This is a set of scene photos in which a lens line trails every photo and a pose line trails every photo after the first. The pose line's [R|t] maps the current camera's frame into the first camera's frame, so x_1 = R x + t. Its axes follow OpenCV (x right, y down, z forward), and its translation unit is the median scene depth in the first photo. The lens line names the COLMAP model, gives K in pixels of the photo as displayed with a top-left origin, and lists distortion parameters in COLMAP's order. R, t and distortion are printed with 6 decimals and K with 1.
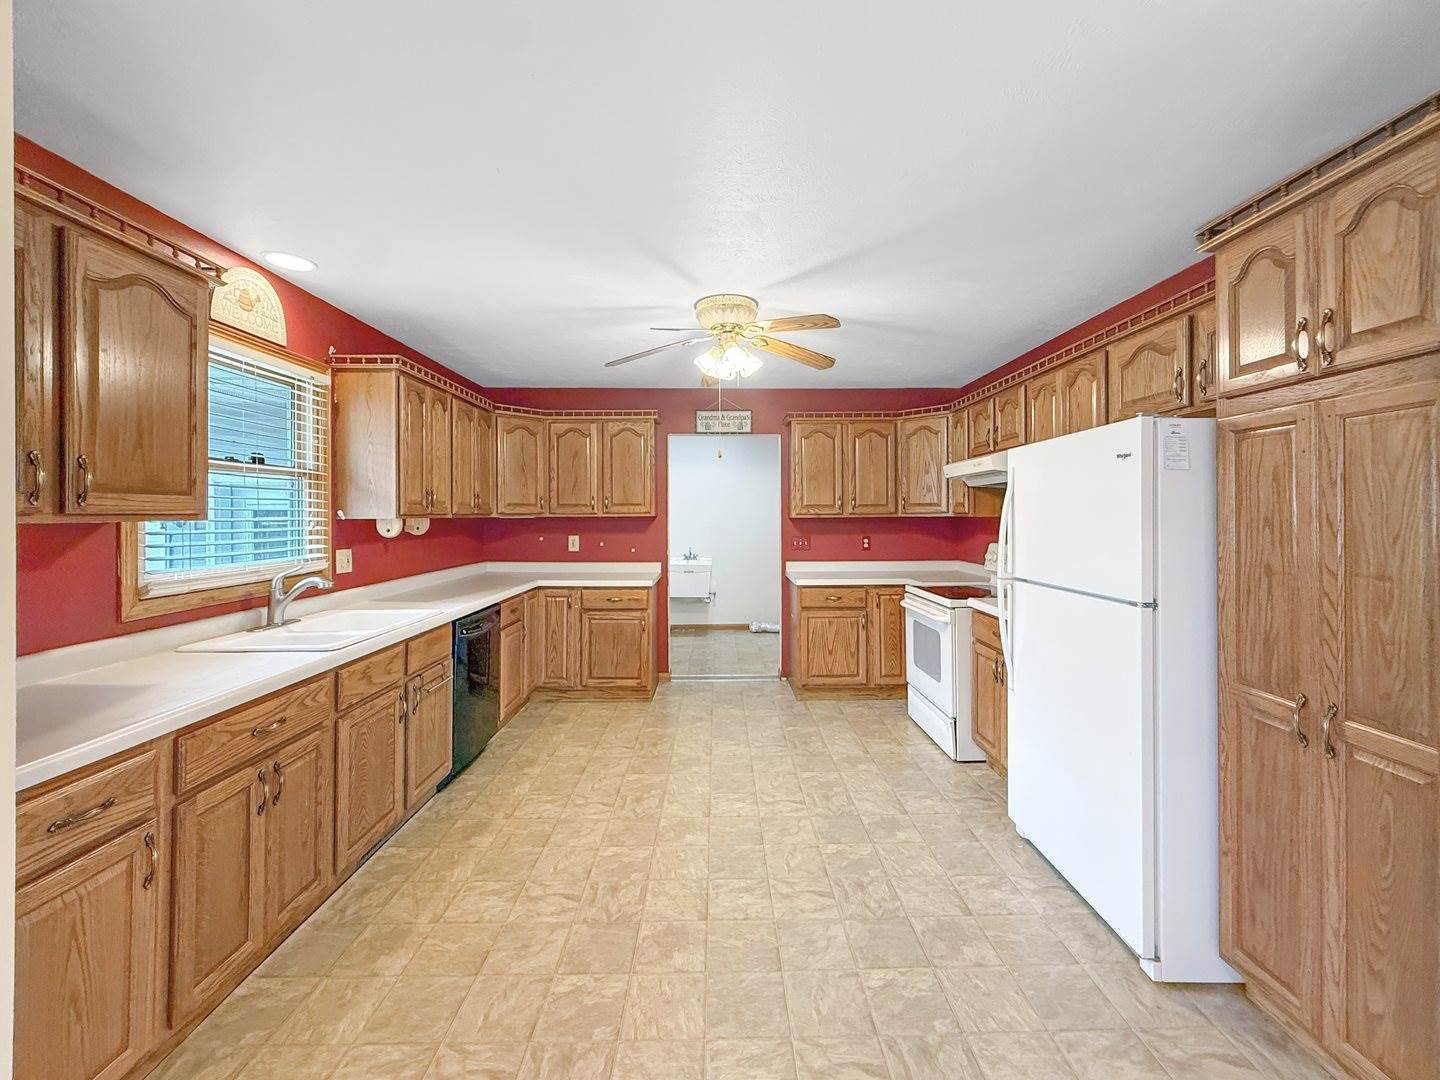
lens RADIAL K [[598.0, 0, 709.5], [0, 598.0, 517.3], [0, 0, 1]] dist [-0.005772, 0.000732]
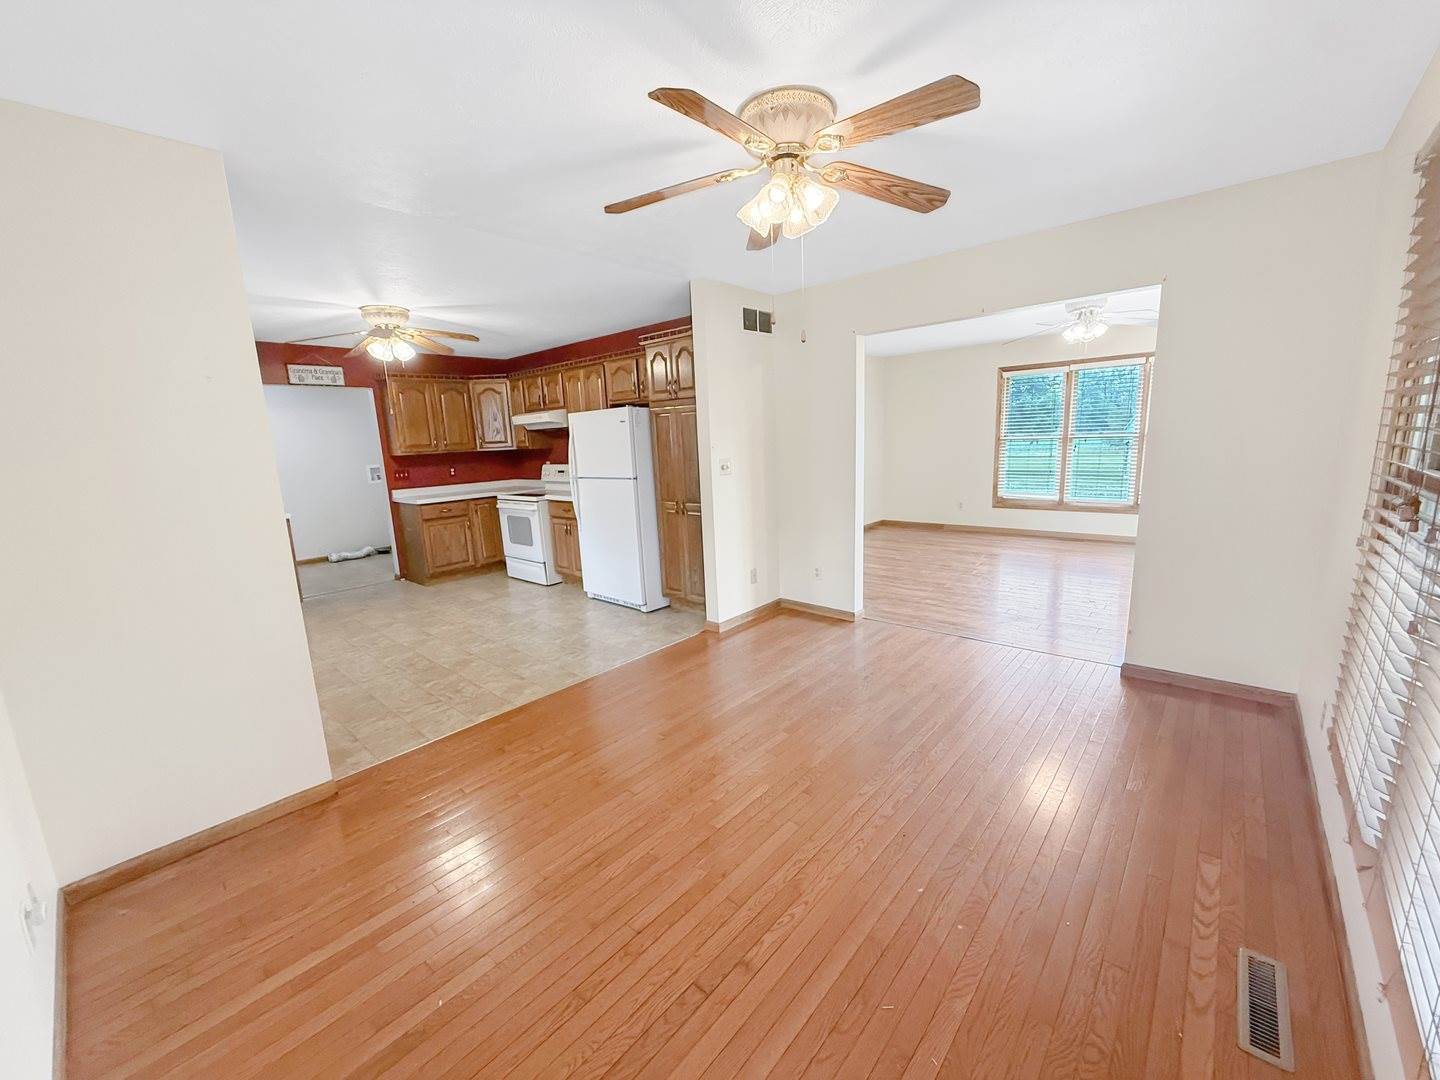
lens RADIAL K [[598.0, 0, 730.6], [0, 598.0, 542.9], [0, 0, 1]] dist [-0.005772, 0.000732]
pose [[0.655542, -0.154856, 0.739111, -0.586224], [0.041977, 0.984708, 0.169082, -0.002211], [-0.753991, -0.079815, 0.652017, -0.637796]]
